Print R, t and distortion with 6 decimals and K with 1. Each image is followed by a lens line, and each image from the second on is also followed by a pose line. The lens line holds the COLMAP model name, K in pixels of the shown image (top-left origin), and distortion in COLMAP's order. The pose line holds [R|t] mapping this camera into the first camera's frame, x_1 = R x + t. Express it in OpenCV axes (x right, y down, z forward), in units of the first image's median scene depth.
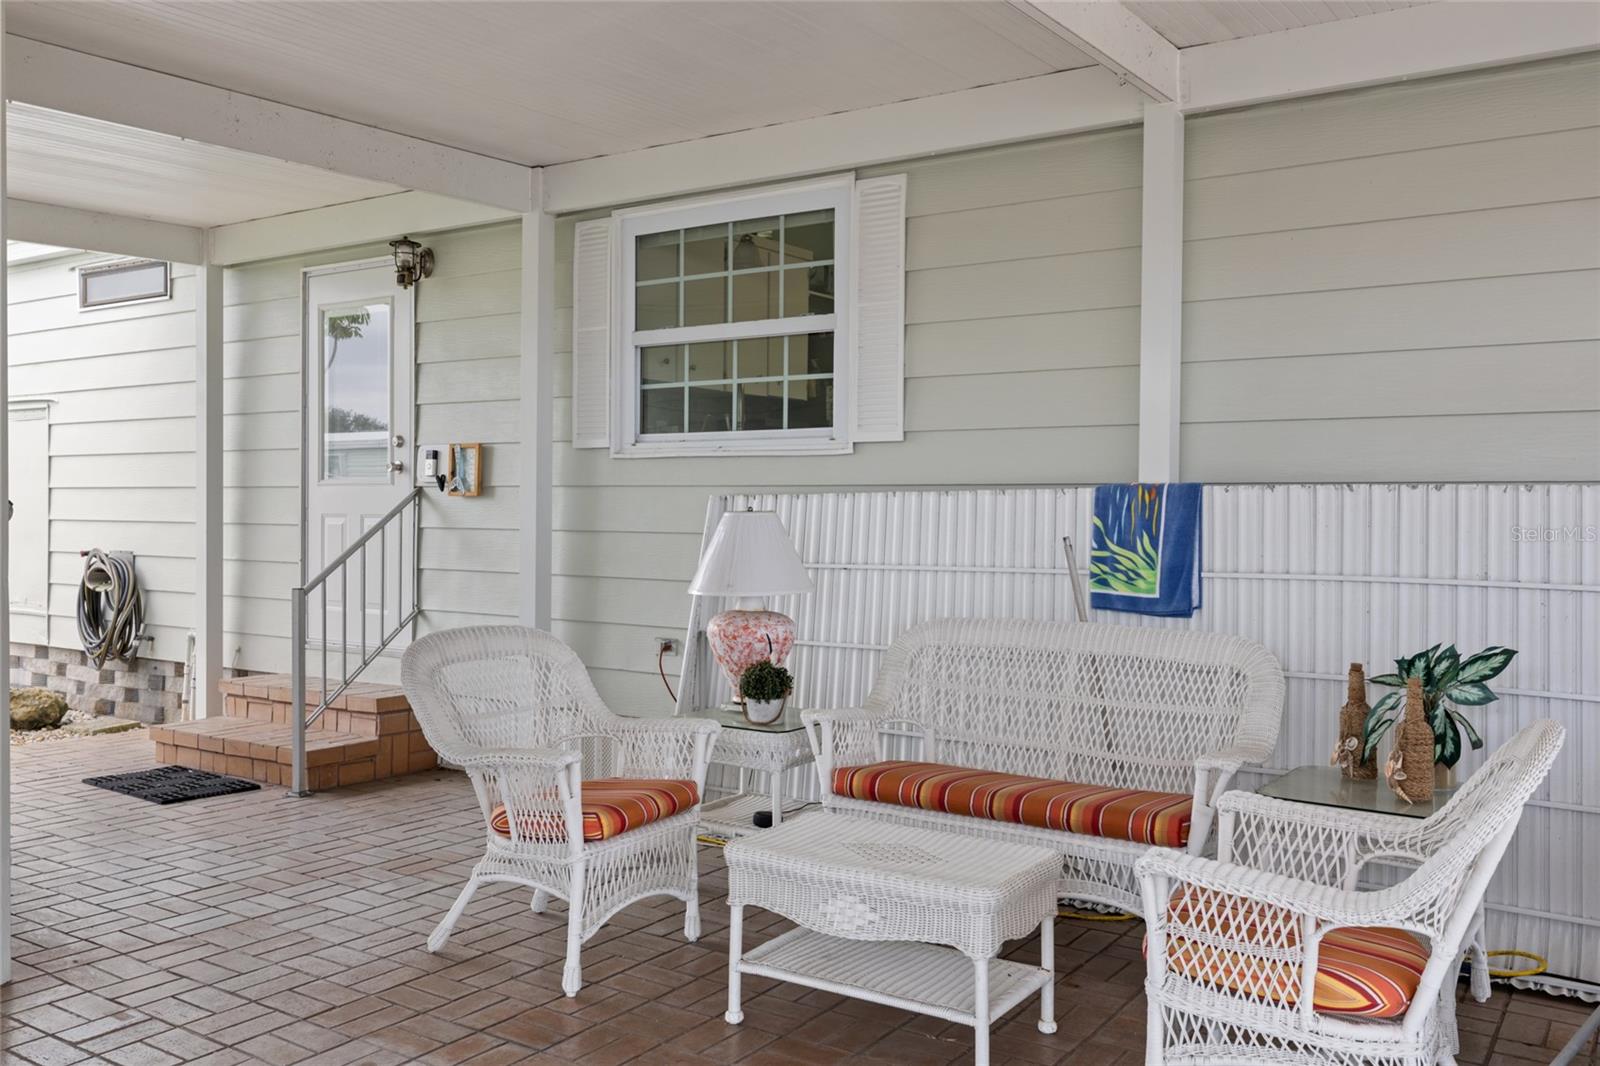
lens RADIAL K [[1357.0, 0, 805.0], [0, 1357.0, 518.4], [0, 0, 1]] dist [0.016304, 0.003140]
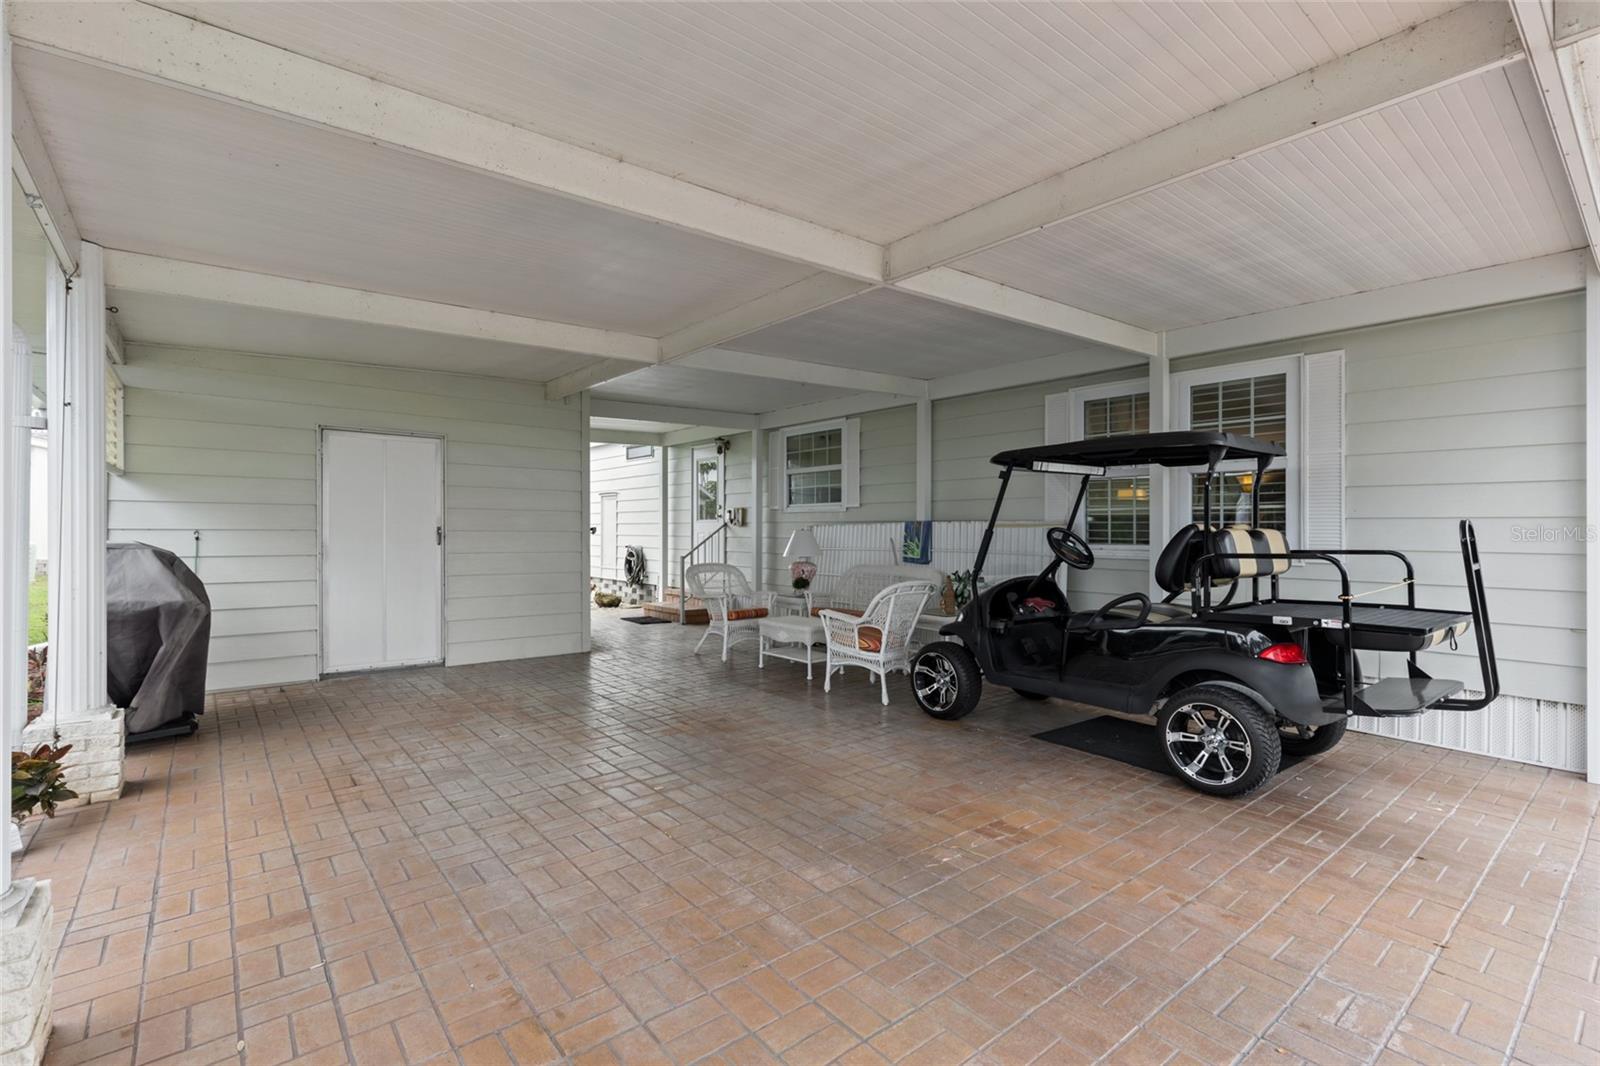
lens RADIAL K [[718.1, 0, 800.0], [0, 718.1, 533.0], [0, 0, 1]] dist [0.001569, 0.000025]
pose [[0.960560, -0.001244, -0.278068, 0.301963], [-0.000497, 0.999981, -0.006189, 0.007958], [0.278071, 0.006083, 0.960541, -0.433744]]
